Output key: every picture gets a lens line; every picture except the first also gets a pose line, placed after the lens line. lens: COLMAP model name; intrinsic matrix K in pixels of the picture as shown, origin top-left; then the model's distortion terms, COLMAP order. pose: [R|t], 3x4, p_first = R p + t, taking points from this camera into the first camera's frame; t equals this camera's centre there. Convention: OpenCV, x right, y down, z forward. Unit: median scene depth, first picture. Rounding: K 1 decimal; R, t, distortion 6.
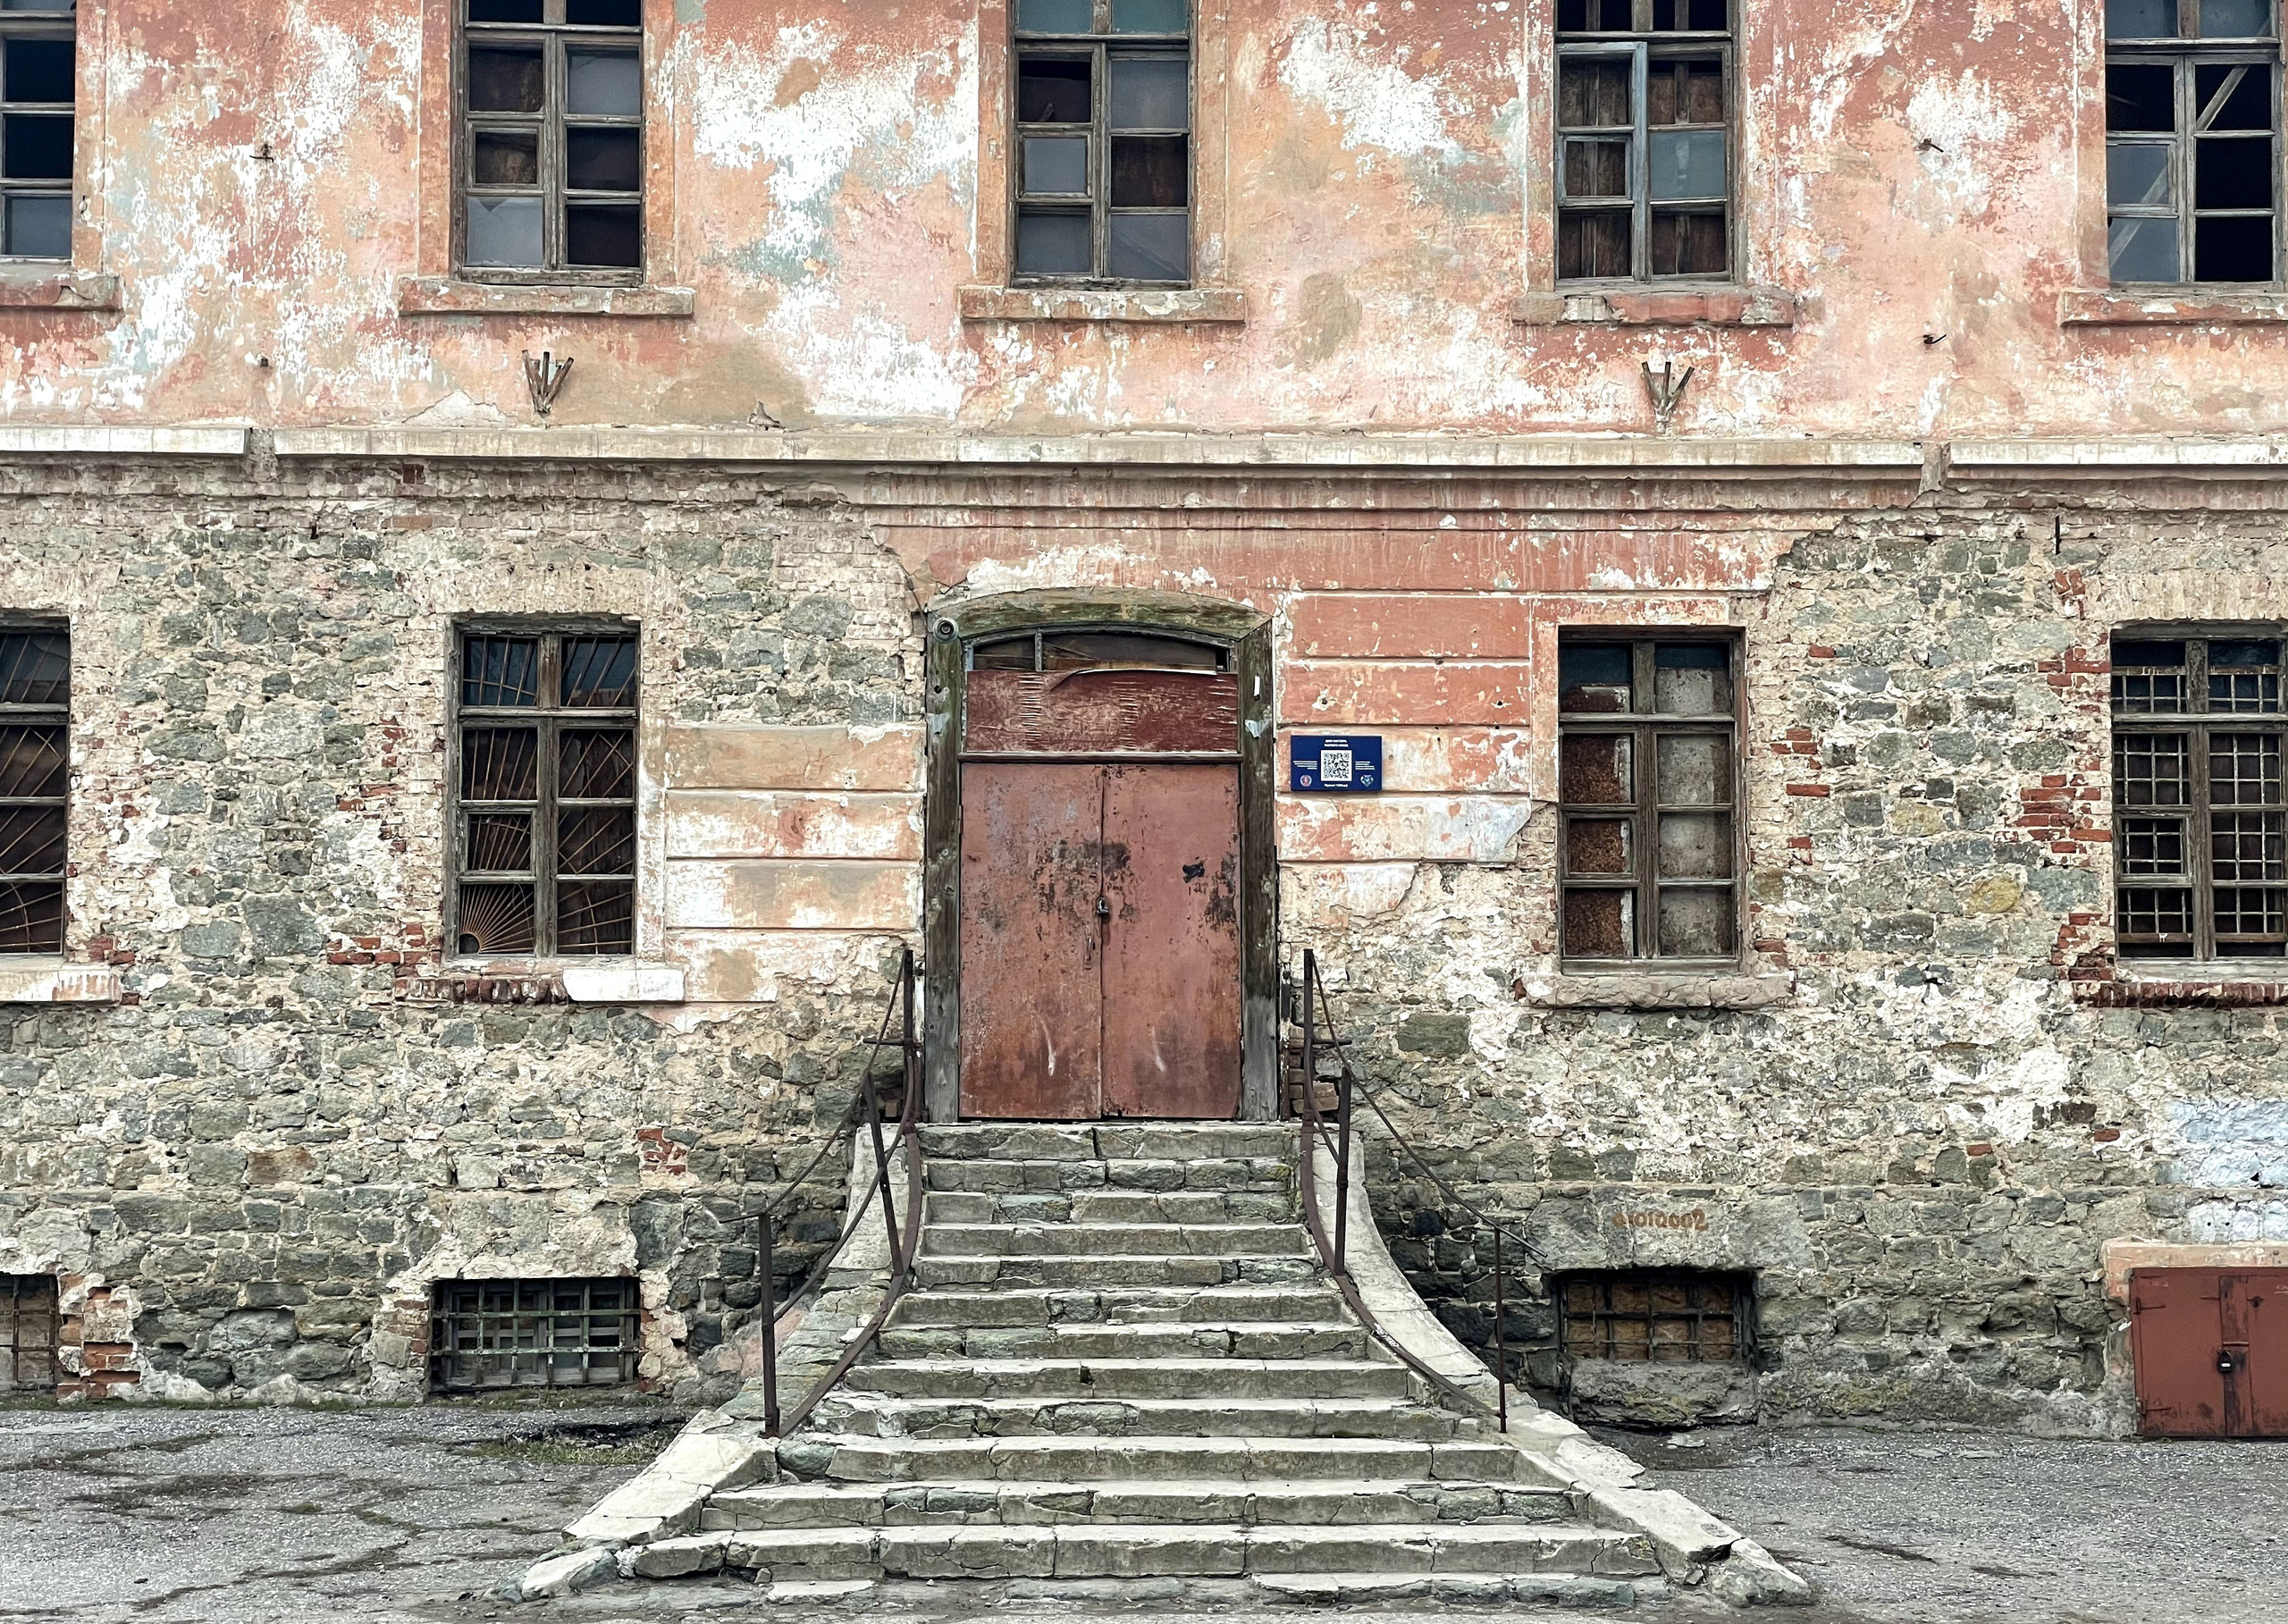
lens RADIAL K [[3497.1, 0, 1067.1], [0, 3497.1, 851.6], [0, 0, 1]] dist [0.109615, 0.000000]
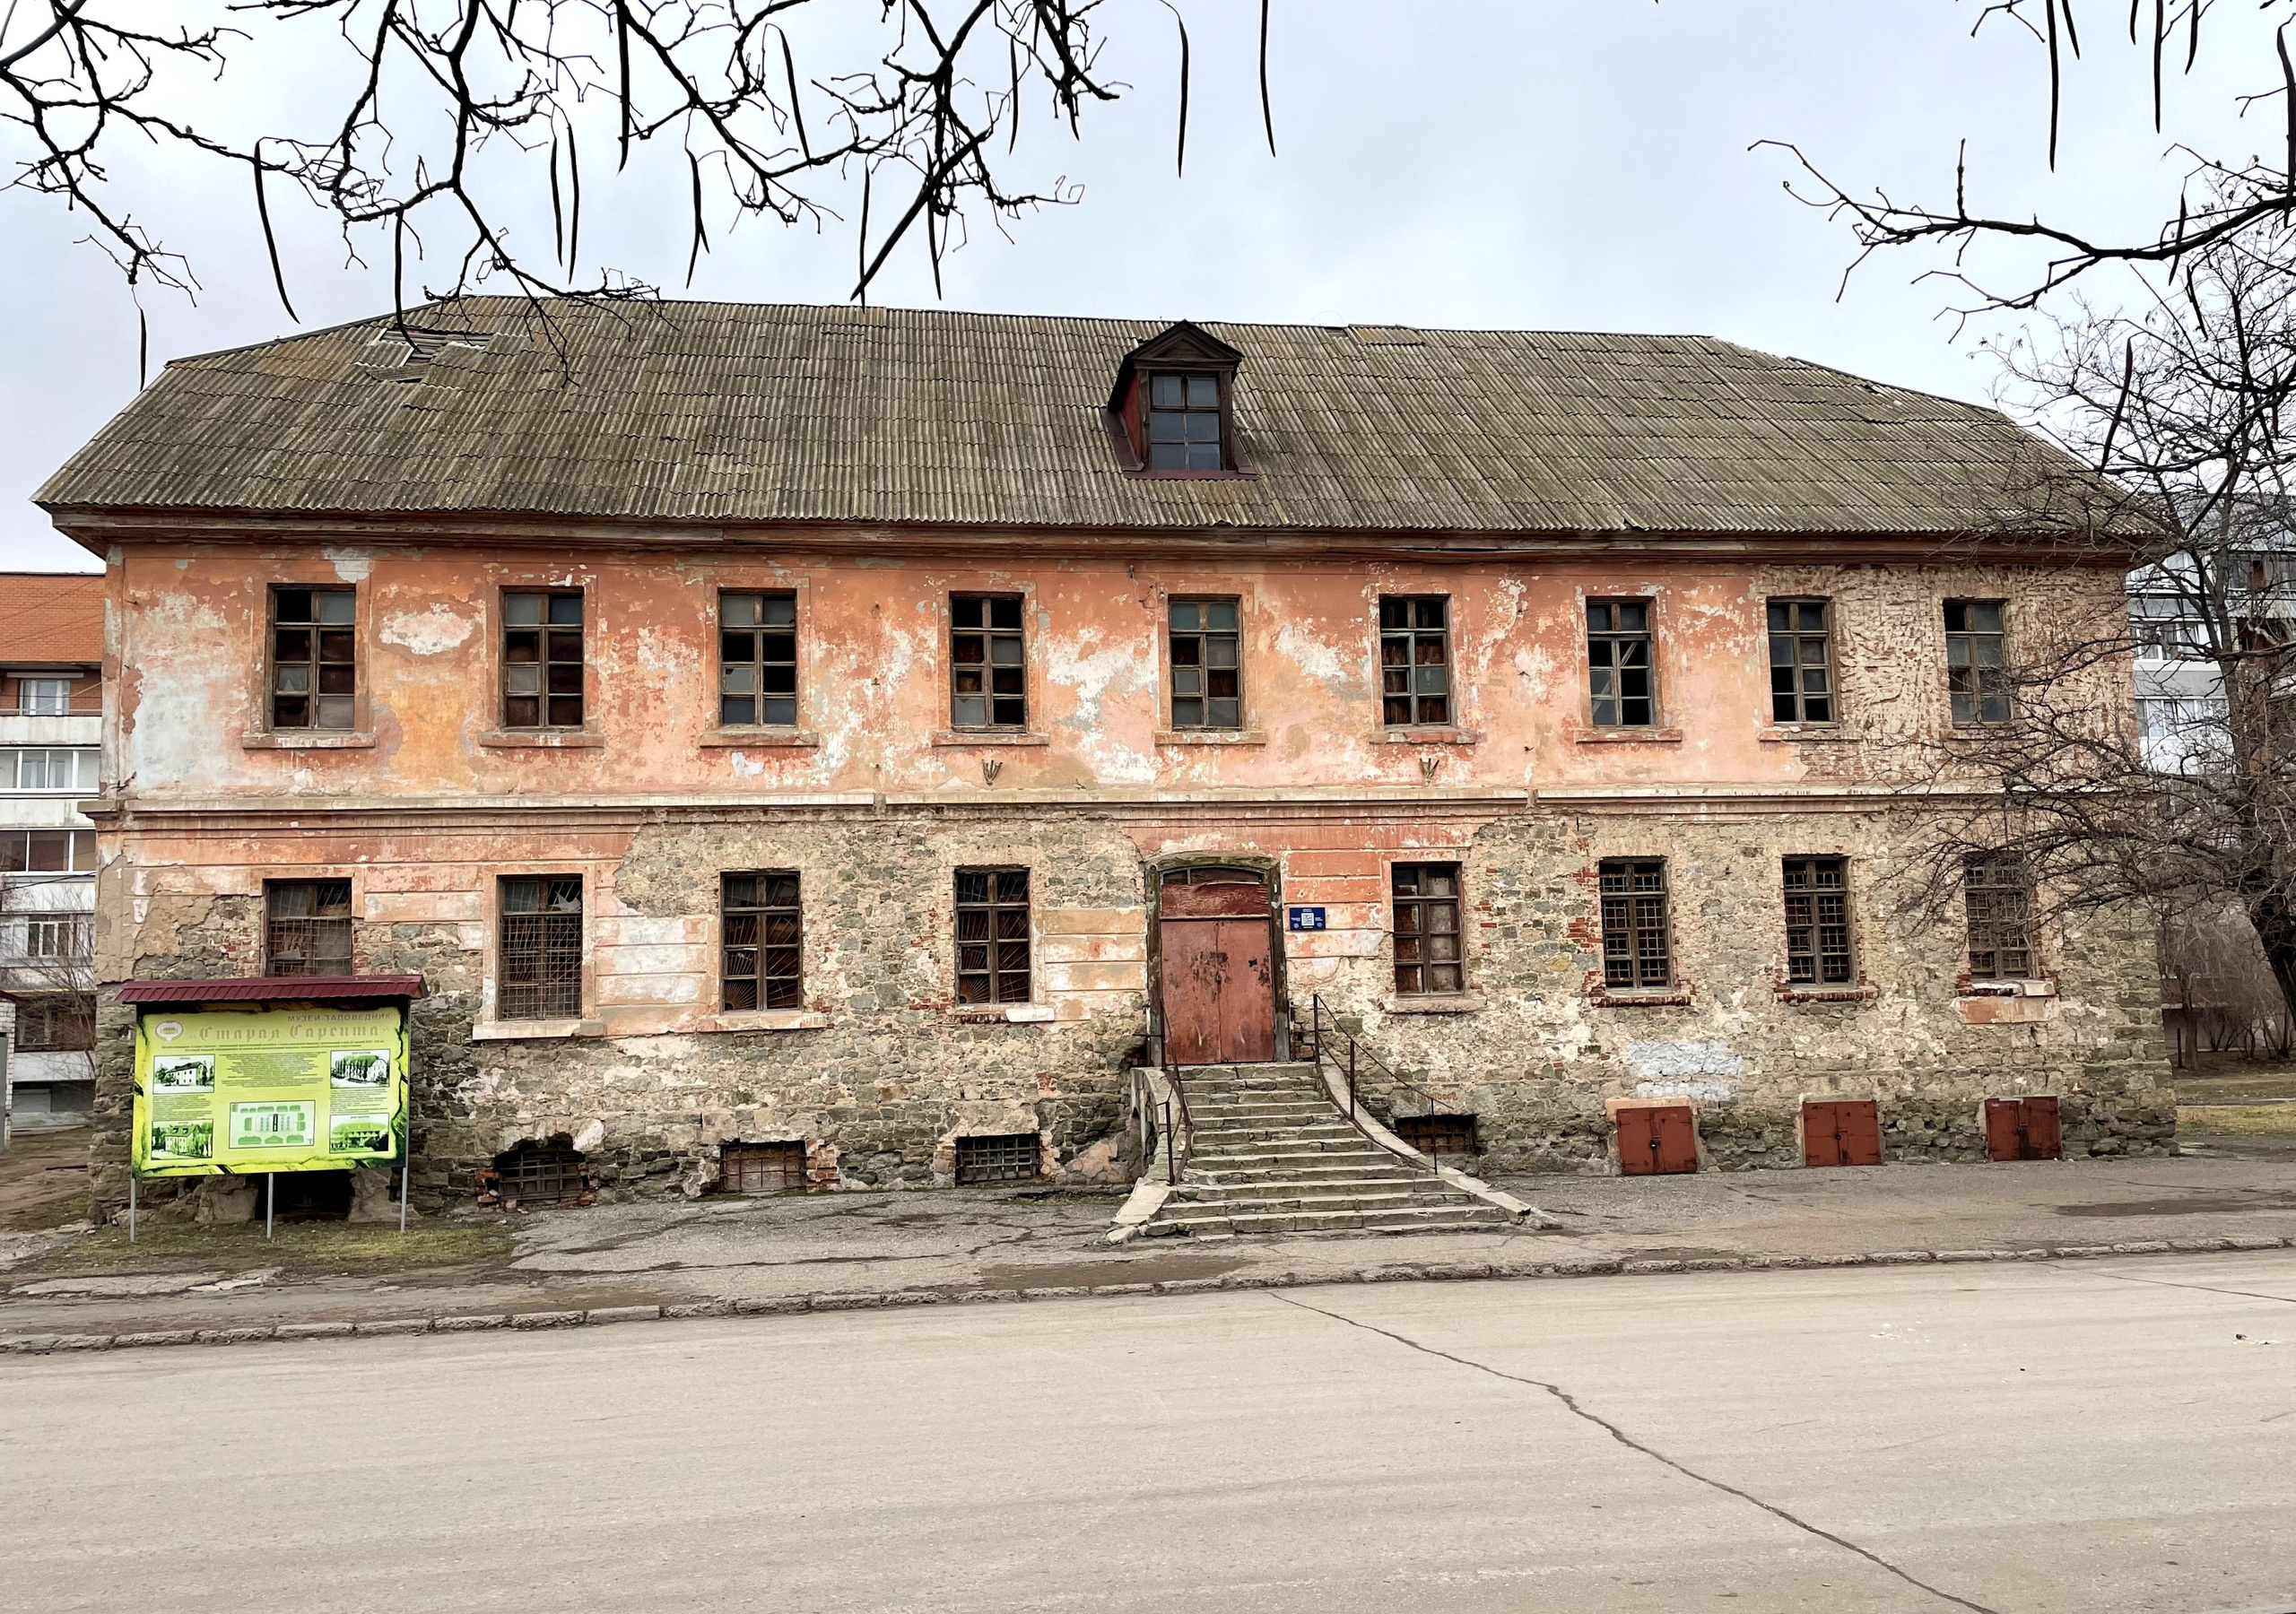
lens RADIAL K [[1847.0, 0, 1128.3], [0, 1847.0, 849.0], [0, 0, 1]] dist [0.087497, -0.081362]
pose [[0.992361, -0.017237, 0.122159, -0.211742], [0.021912, 0.999074, -0.037034, -0.028664], [-0.121407, 0.039427, 0.991819, -0.303579]]
